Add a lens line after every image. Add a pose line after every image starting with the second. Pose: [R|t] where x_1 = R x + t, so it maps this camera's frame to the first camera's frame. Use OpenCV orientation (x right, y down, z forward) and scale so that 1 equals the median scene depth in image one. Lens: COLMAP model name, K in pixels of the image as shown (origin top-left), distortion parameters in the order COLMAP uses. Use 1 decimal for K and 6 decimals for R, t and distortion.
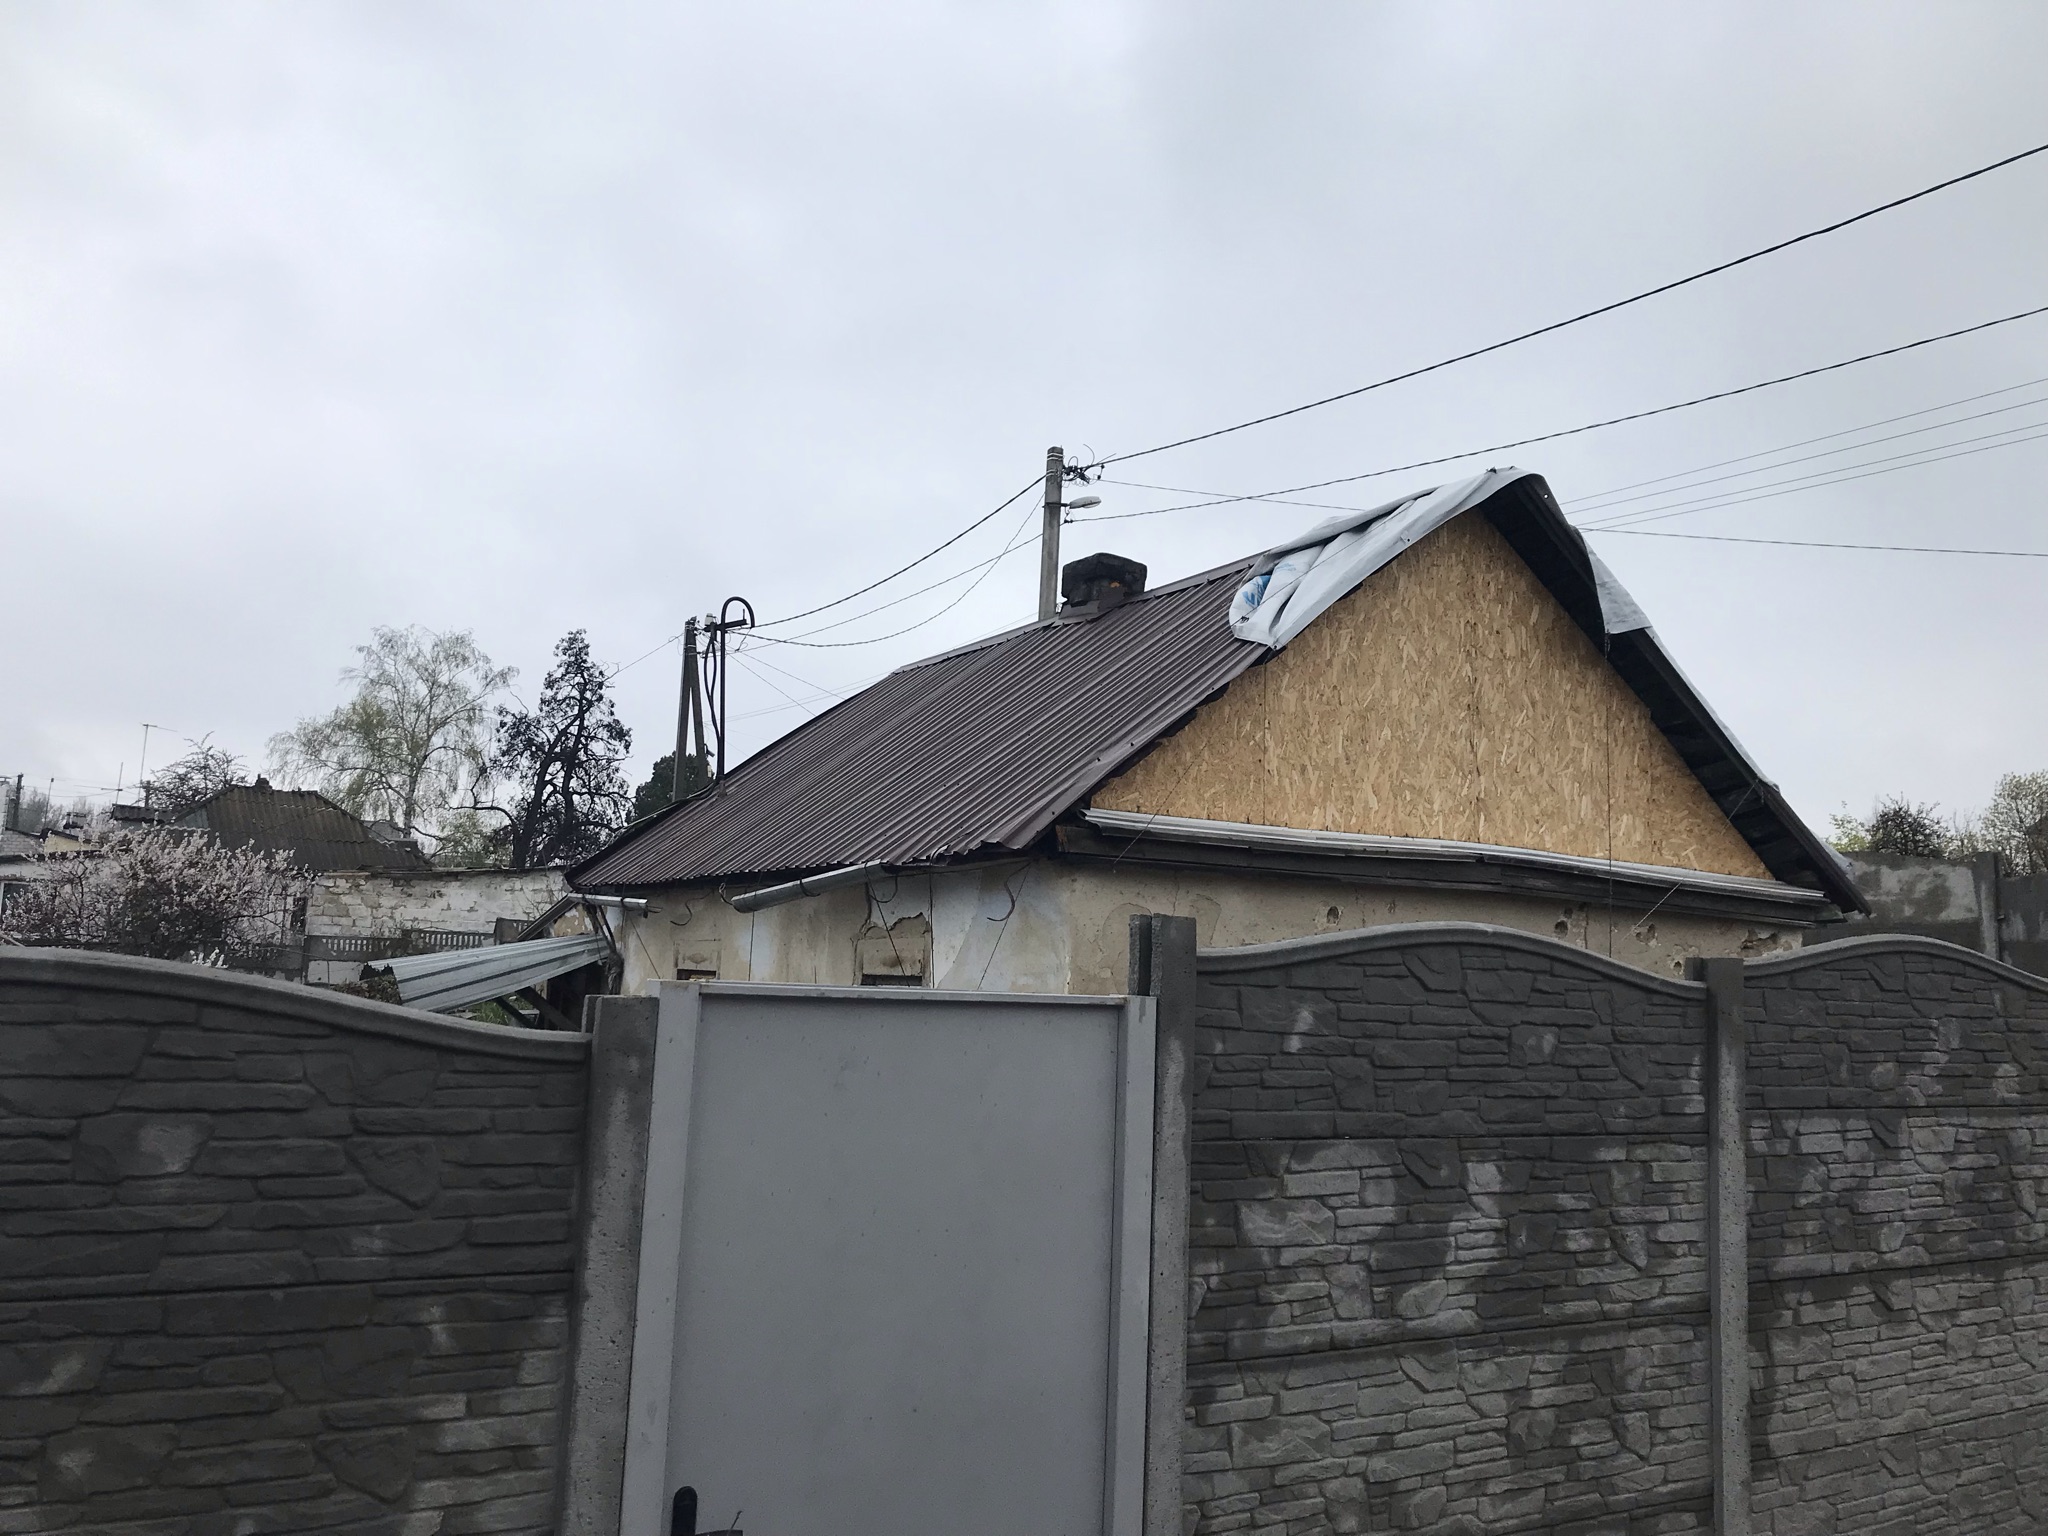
lens RADIAL K [[1665.9, 0, 1031.2], [0, 1665.9, 767.2], [0, 0, 1]] dist [0.002634, 0.084783]
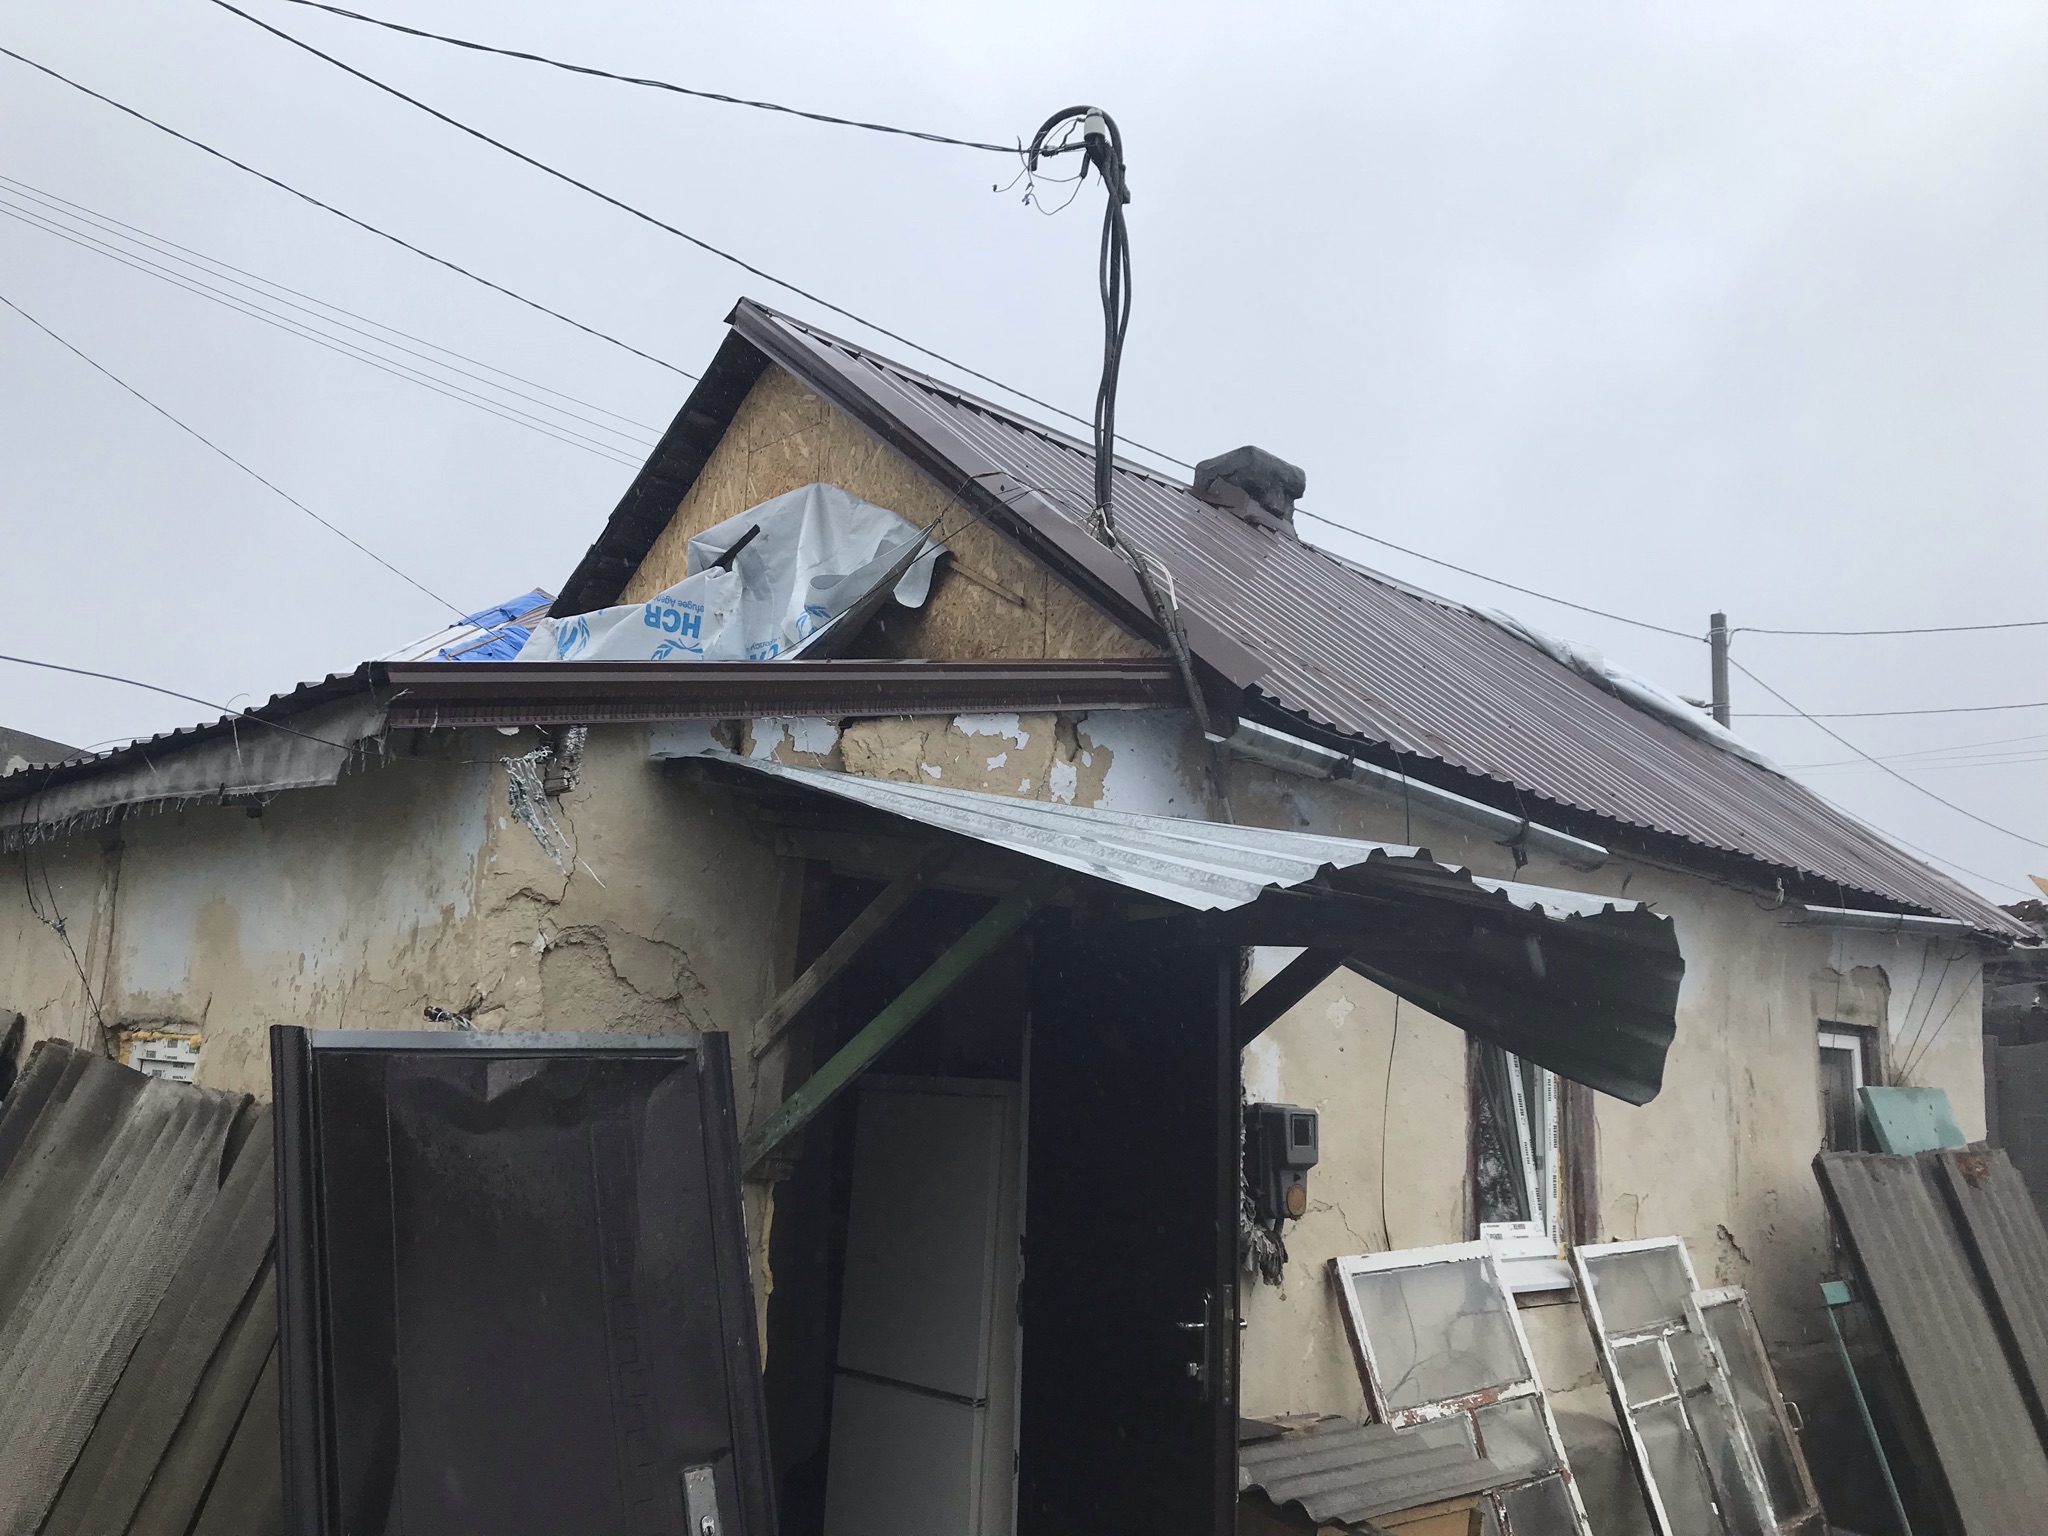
lens RADIAL K [[1675.6, 0, 1024.0], [0, 1675.6, 768.0], [0, 0, 1]] dist [0.053016, -0.002734]
pose [[-0.253148, 0.114801, 0.960592, -0.175272], [-0.186326, 0.968558, -0.164856, 0.044471], [-0.949315, -0.220716, -0.223798, 0.326378]]
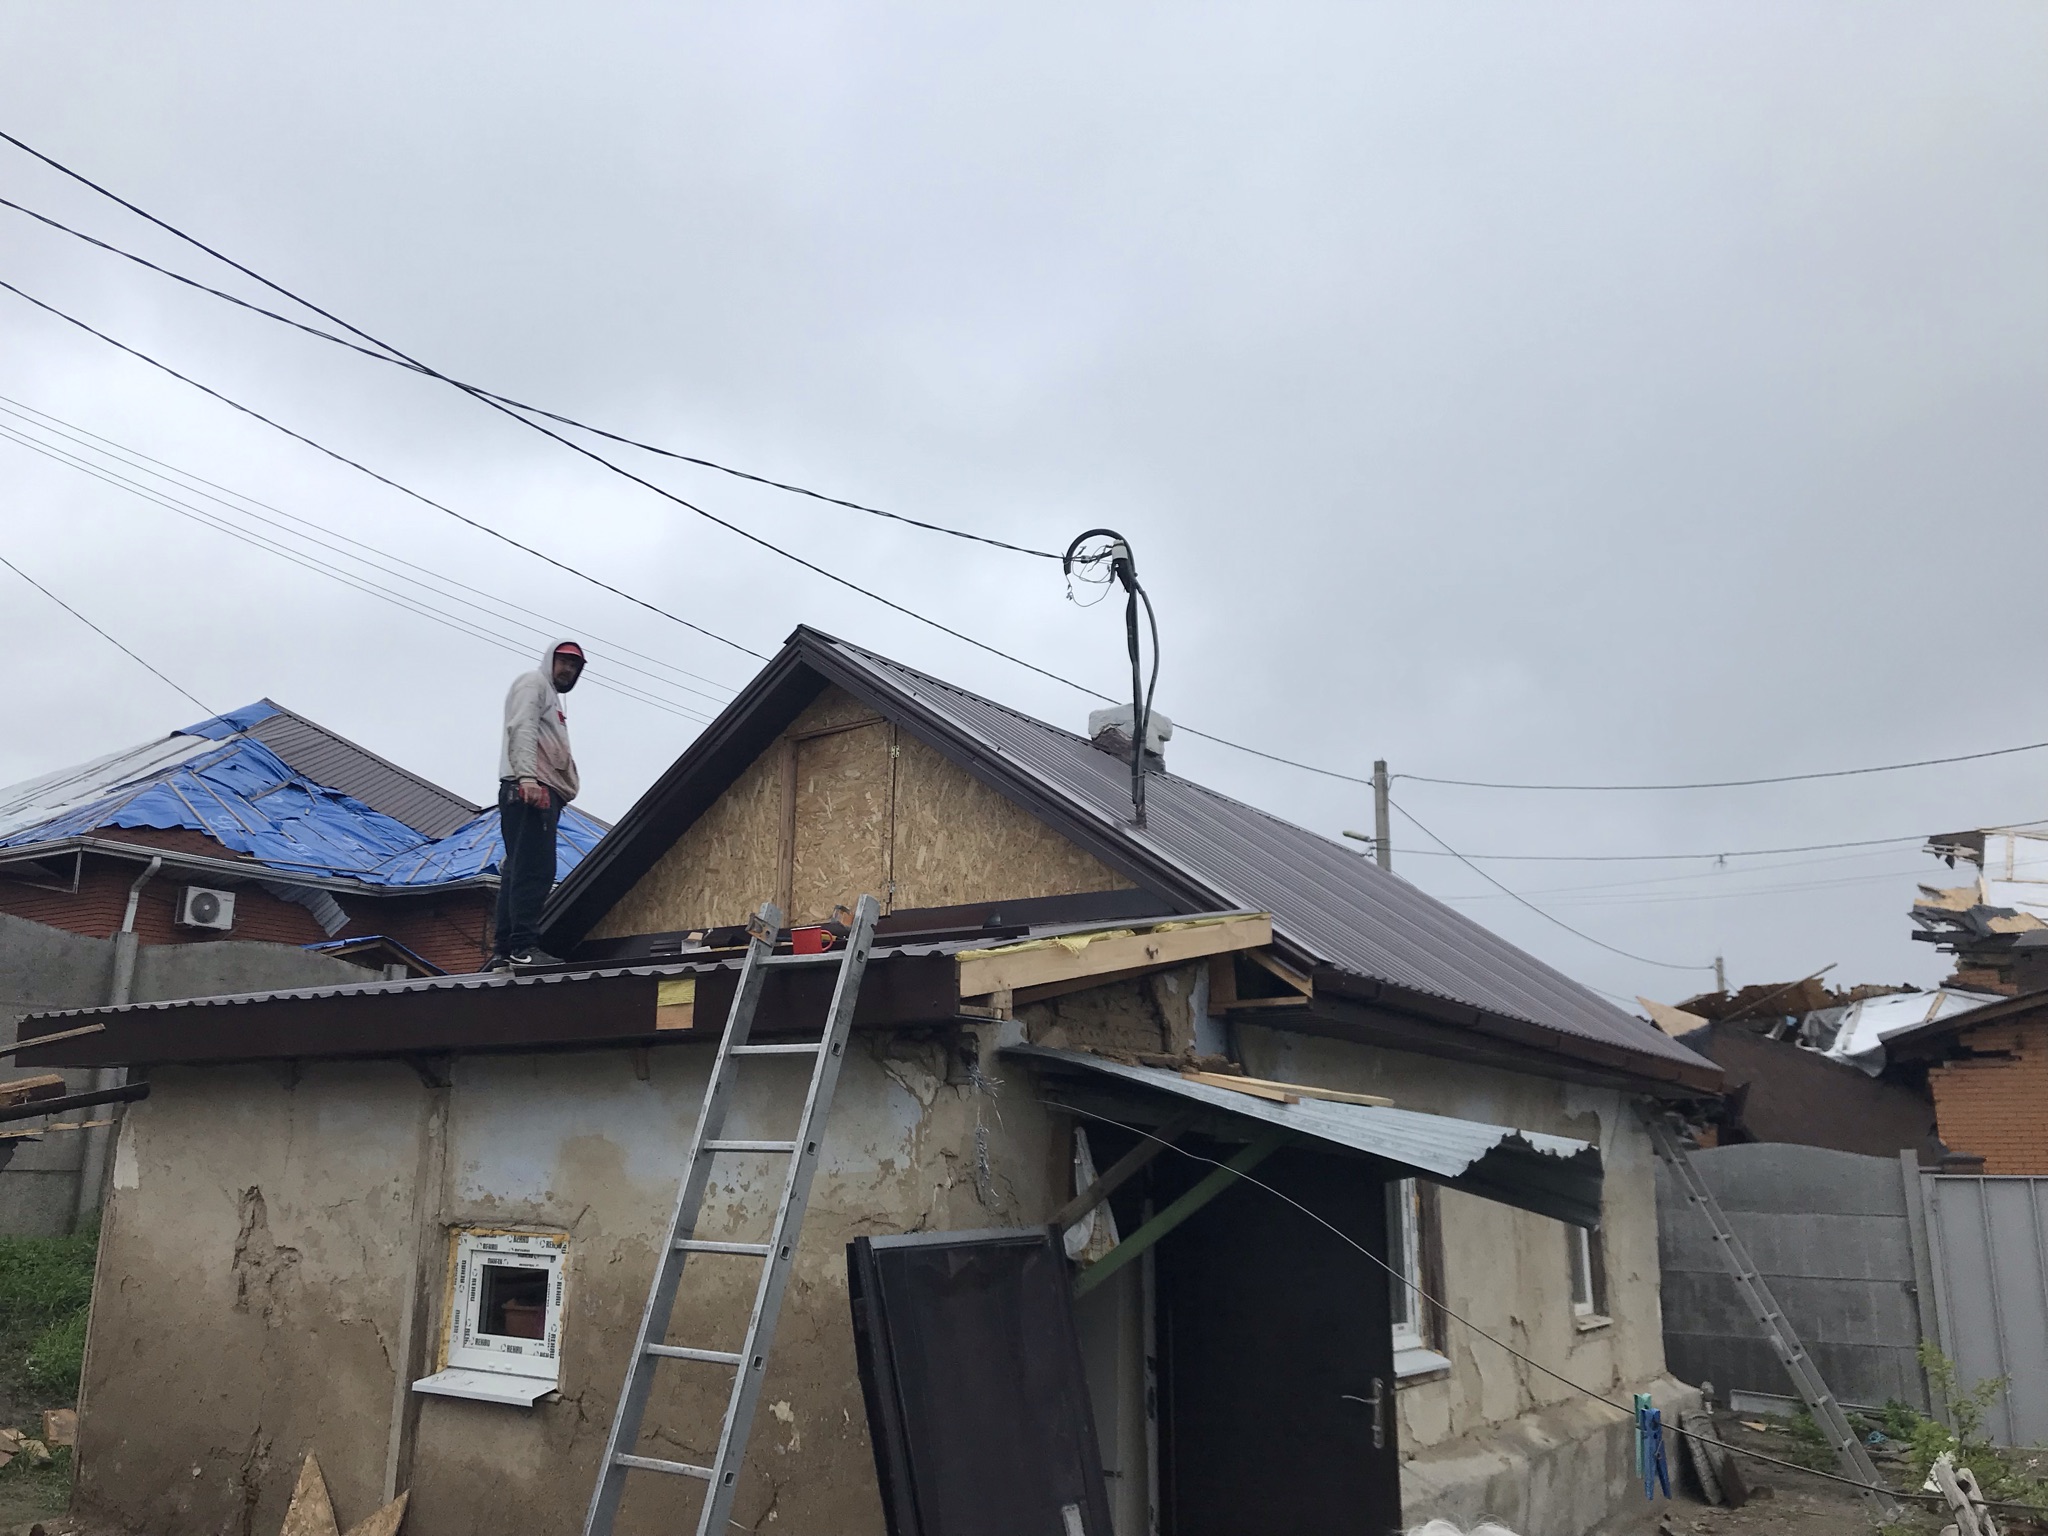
lens RADIAL K [[1665.9, 0, 1031.2], [0, 1665.9, 767.2], [0, 0, 1]] dist [0.002634, 0.084783]
pose [[-0.454653, 0.154913, 0.877093, -0.204808], [-0.158110, 0.955080, -0.250645, 0.044151], [-0.876522, -0.252634, -0.409737, 0.378001]]
